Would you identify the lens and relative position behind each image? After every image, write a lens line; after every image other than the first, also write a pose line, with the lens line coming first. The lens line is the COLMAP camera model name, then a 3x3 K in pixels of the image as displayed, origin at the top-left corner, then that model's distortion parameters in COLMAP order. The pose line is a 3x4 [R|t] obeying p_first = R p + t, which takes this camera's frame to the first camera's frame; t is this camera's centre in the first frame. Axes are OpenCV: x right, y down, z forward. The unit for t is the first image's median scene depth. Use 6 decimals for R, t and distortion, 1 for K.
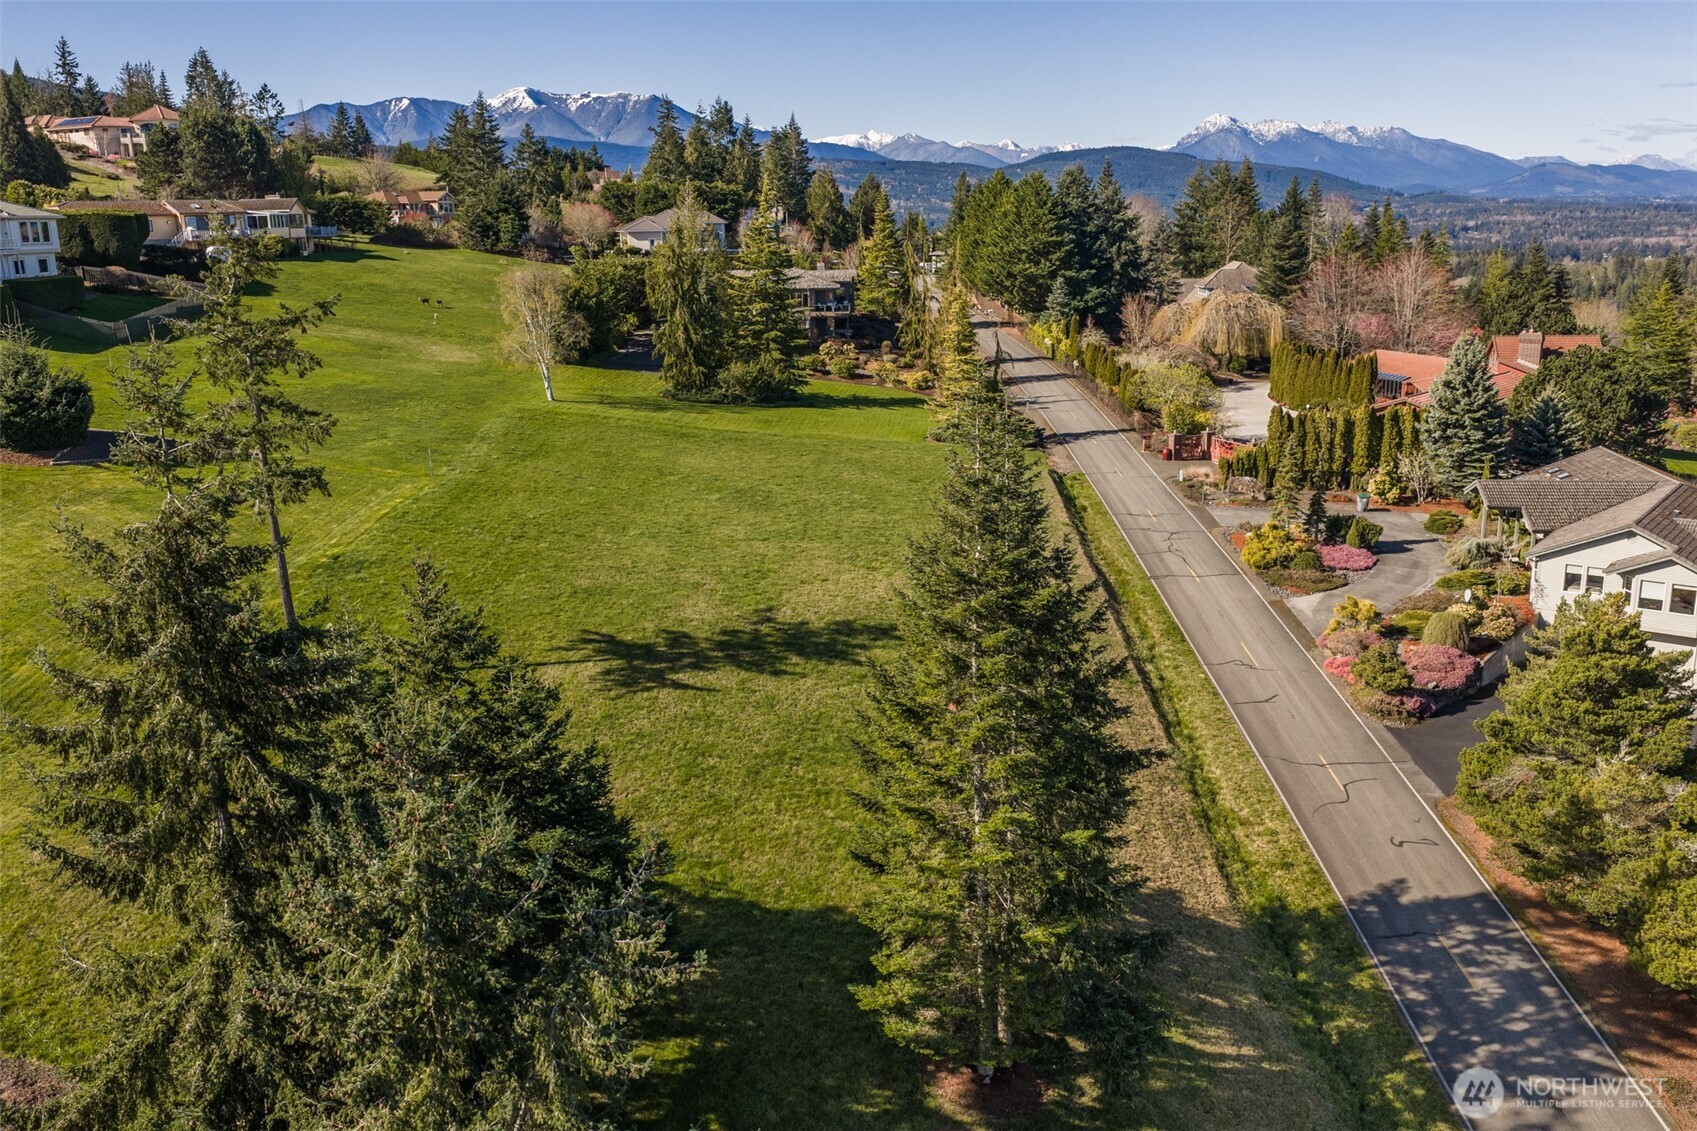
lens RADIAL K [[1404.7, 0, 848.5], [0, 1404.7, 565.5], [0, 0, 1]] dist [0.005549, -0.009145]
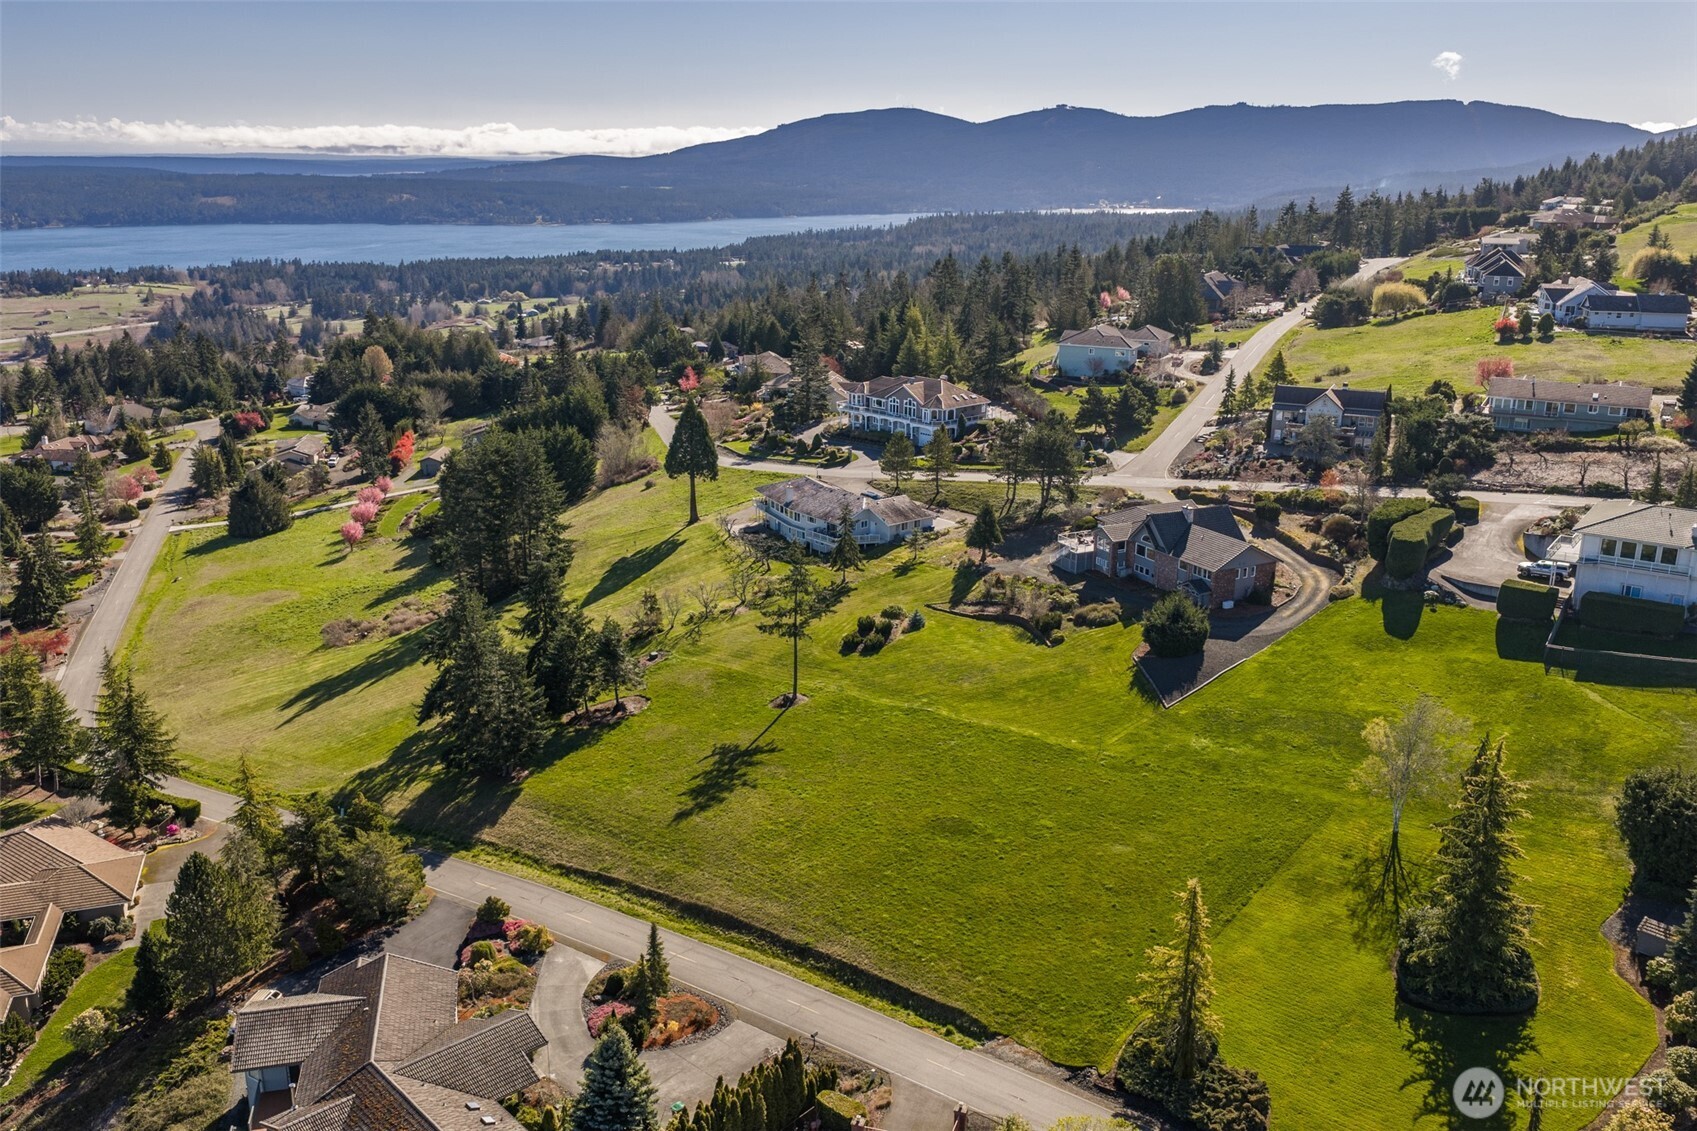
lens RADIAL K [[1441.4, 0, 851.7], [0, 1441.4, 560.9], [0, 0, 1]] dist [0.035731, -0.082324]
pose [[-0.618933, 0.231032, -0.750697, 0.851155], [-0.182232, 0.887443, 0.423363, -0.736042], [0.764012, 0.398834, -0.507166, 1.297201]]
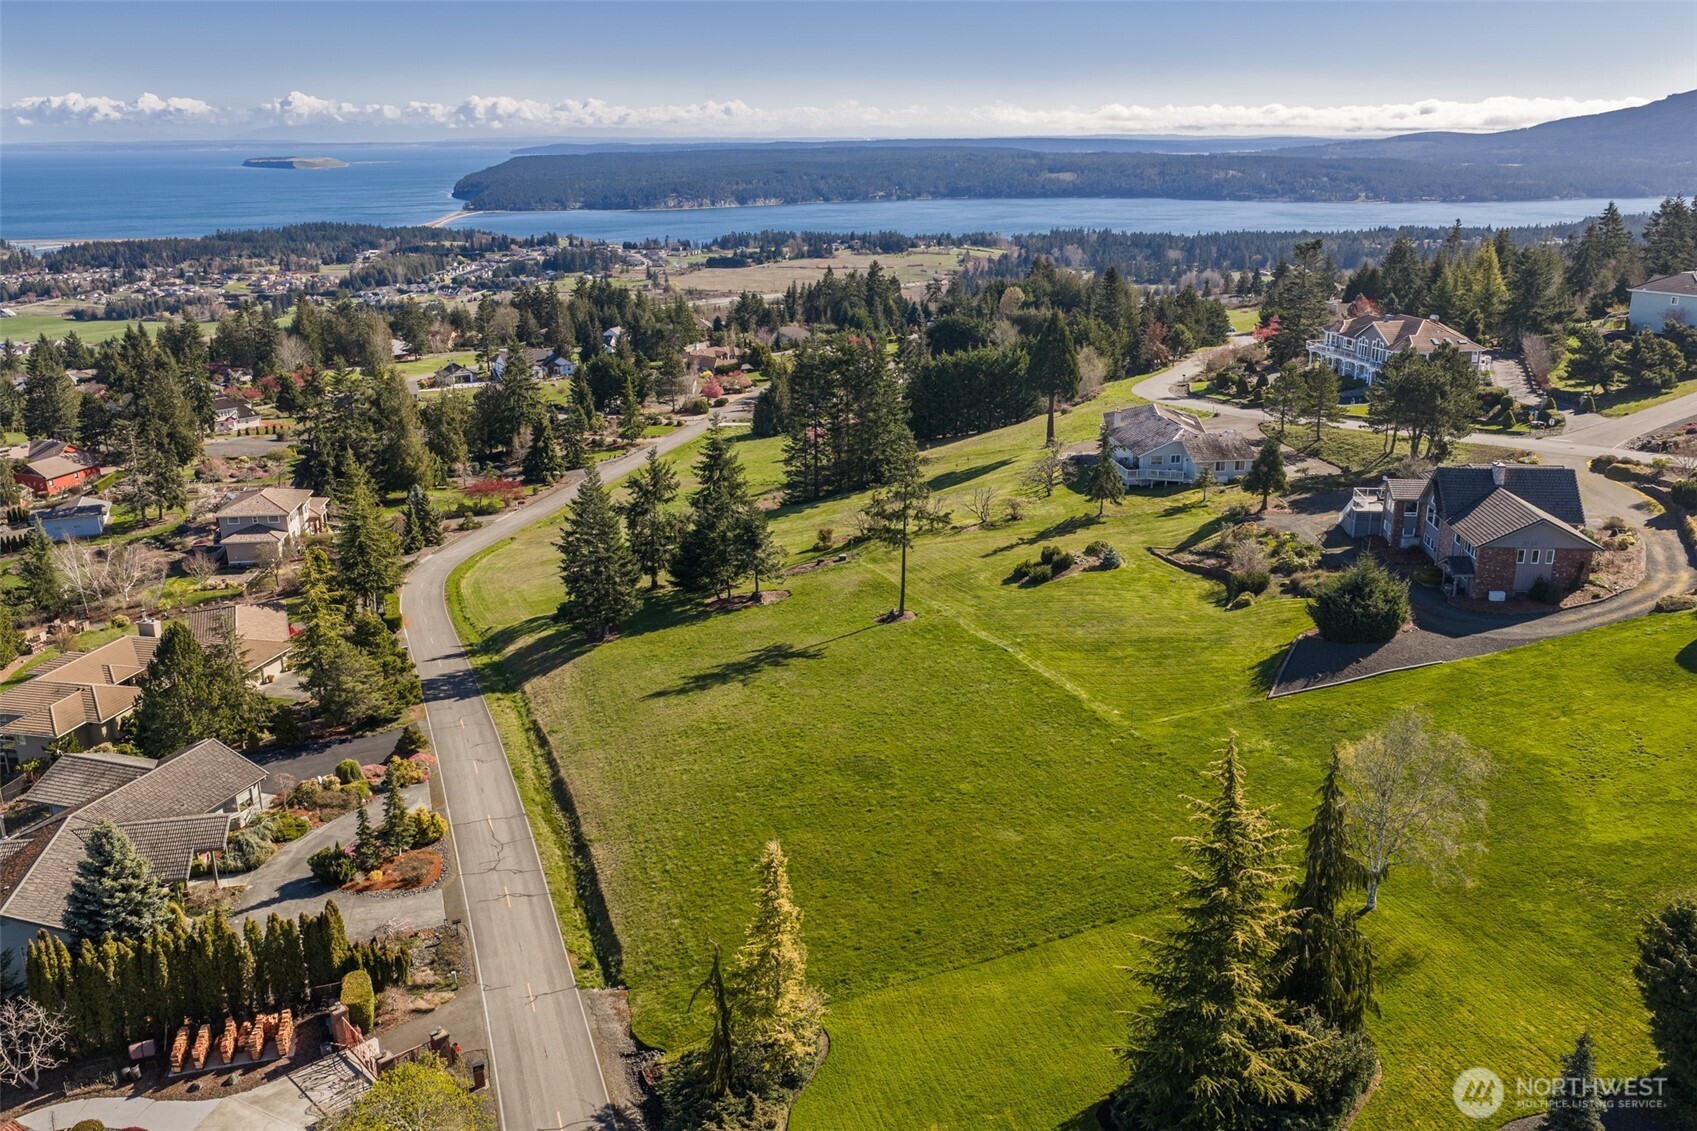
lens RADIAL K [[1409.3, 0, 848.5], [0, 1409.3, 565.5], [0, 0, 1]] dist [0.019313, -0.039596]
pose [[-0.940529, 0.125604, -0.315641, 0.242761], [-0.055815, 0.859376, 0.508288, -0.661707], [0.335098, 0.495677, -0.801258, 1.553414]]
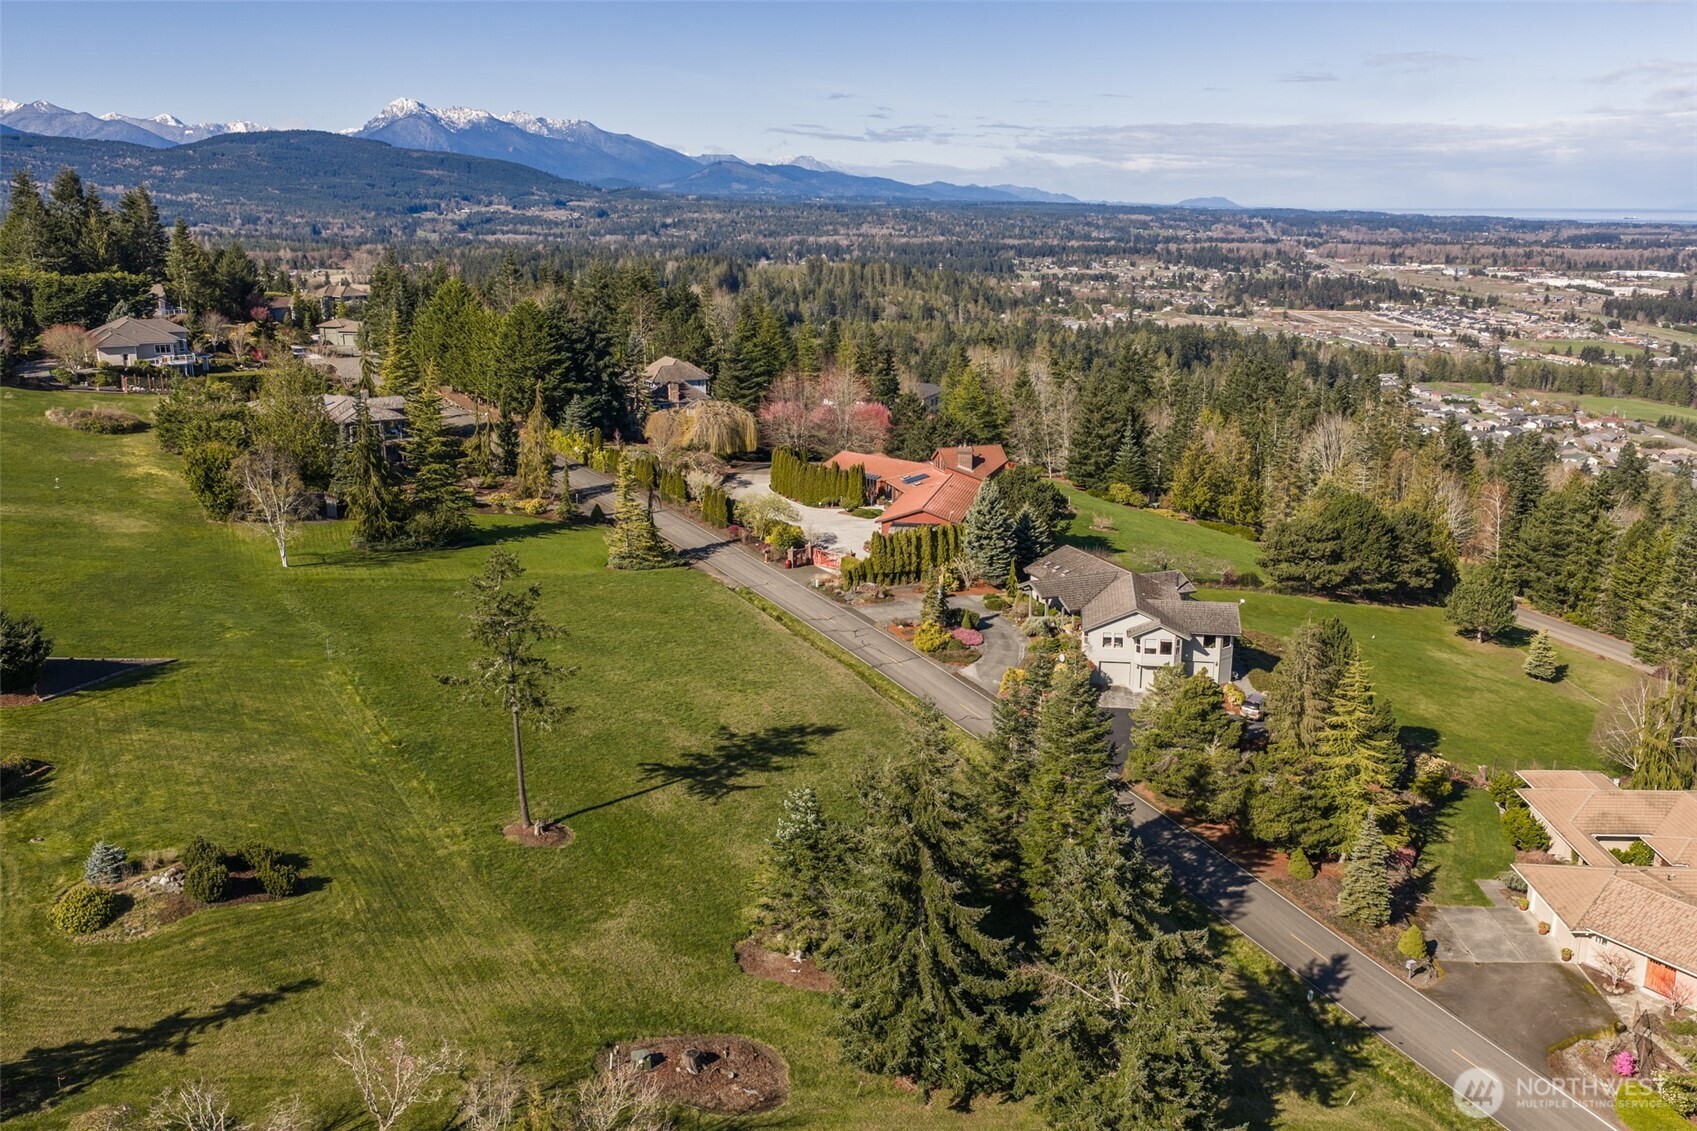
lens RADIAL K [[1458.3, 0, 849.6], [0, 1458.3, 563.2], [0, 0, 1]] dist [0.010215, -0.016701]
pose [[0.862016, -0.103868, 0.496125, -0.458733], [0.105315, 0.994121, 0.025143, -0.114974], [-0.495820, 0.030576, 0.867887, -0.303297]]
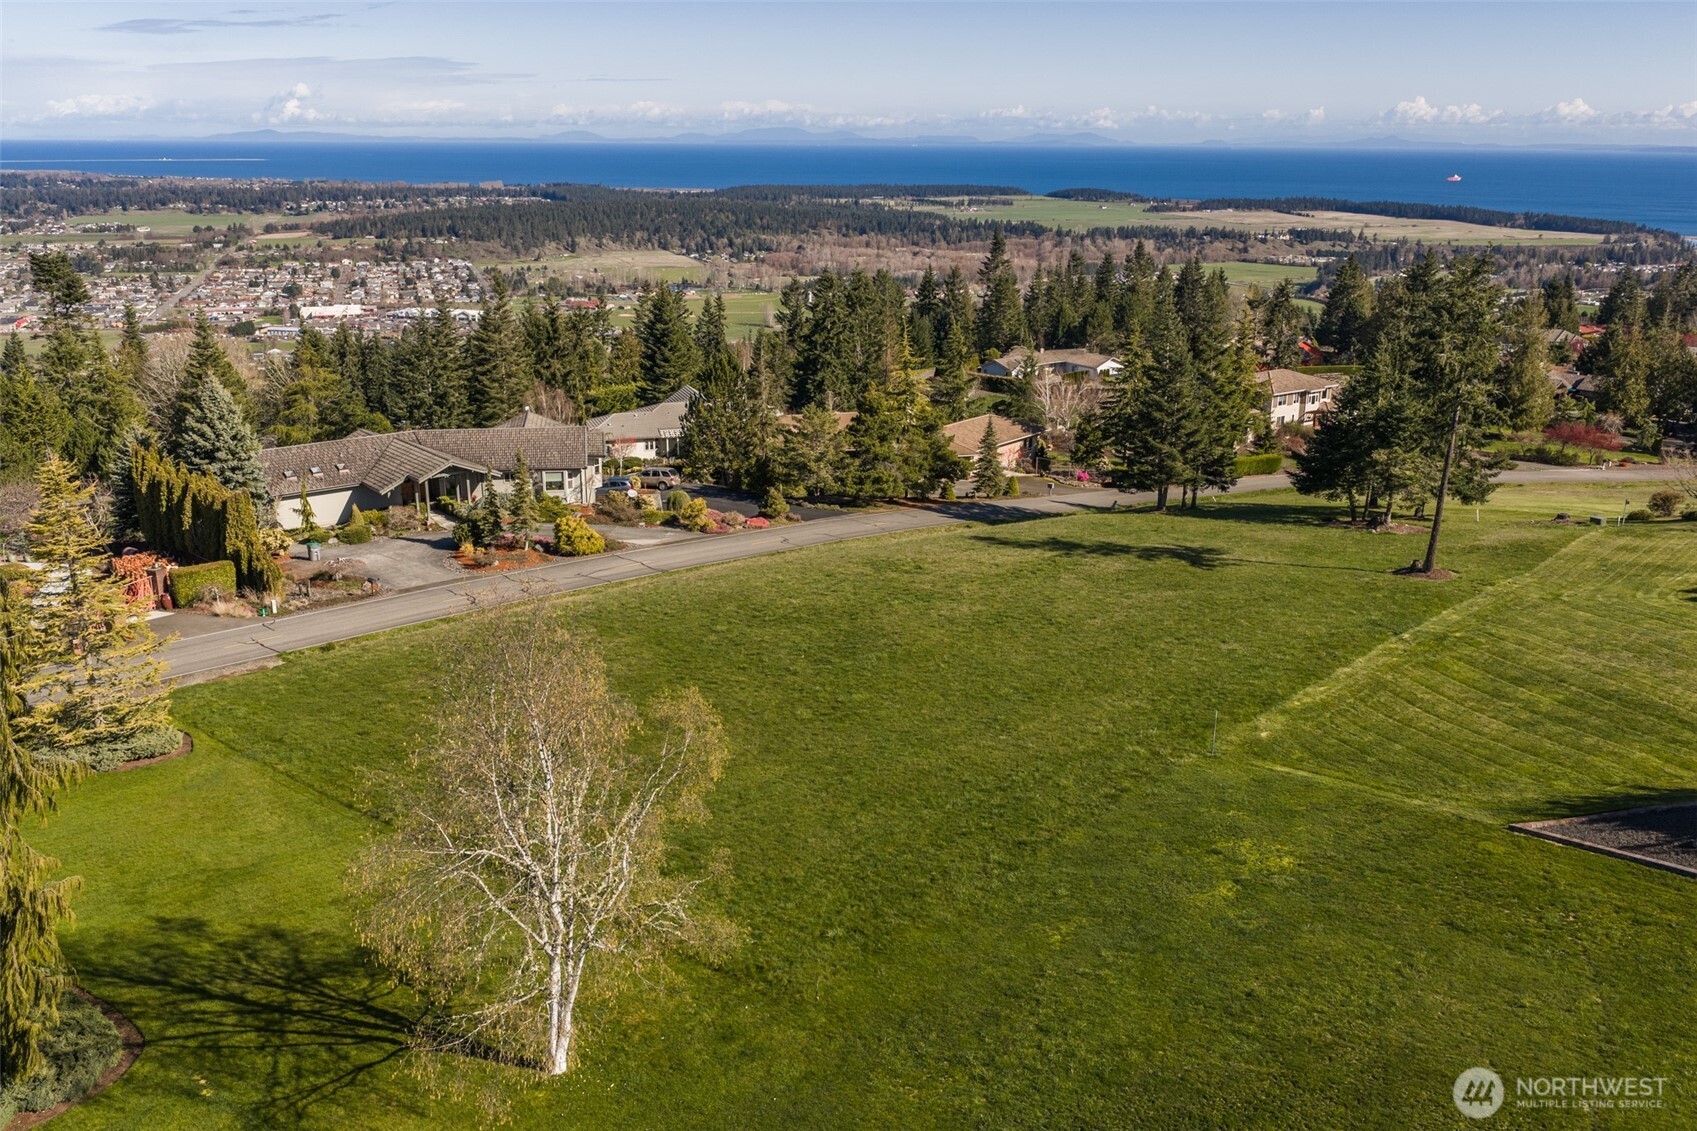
lens RADIAL K [[1409.3, 0, 848.5], [0, 1409.3, 565.5], [0, 0, 1]] dist [0.019313, -0.039596]
pose [[-0.745263, -0.179541, 0.642144, -0.470074], [0.168704, 0.880954, 0.442107, -0.359146], [-0.645076, 0.437818, -0.626253, 1.233872]]
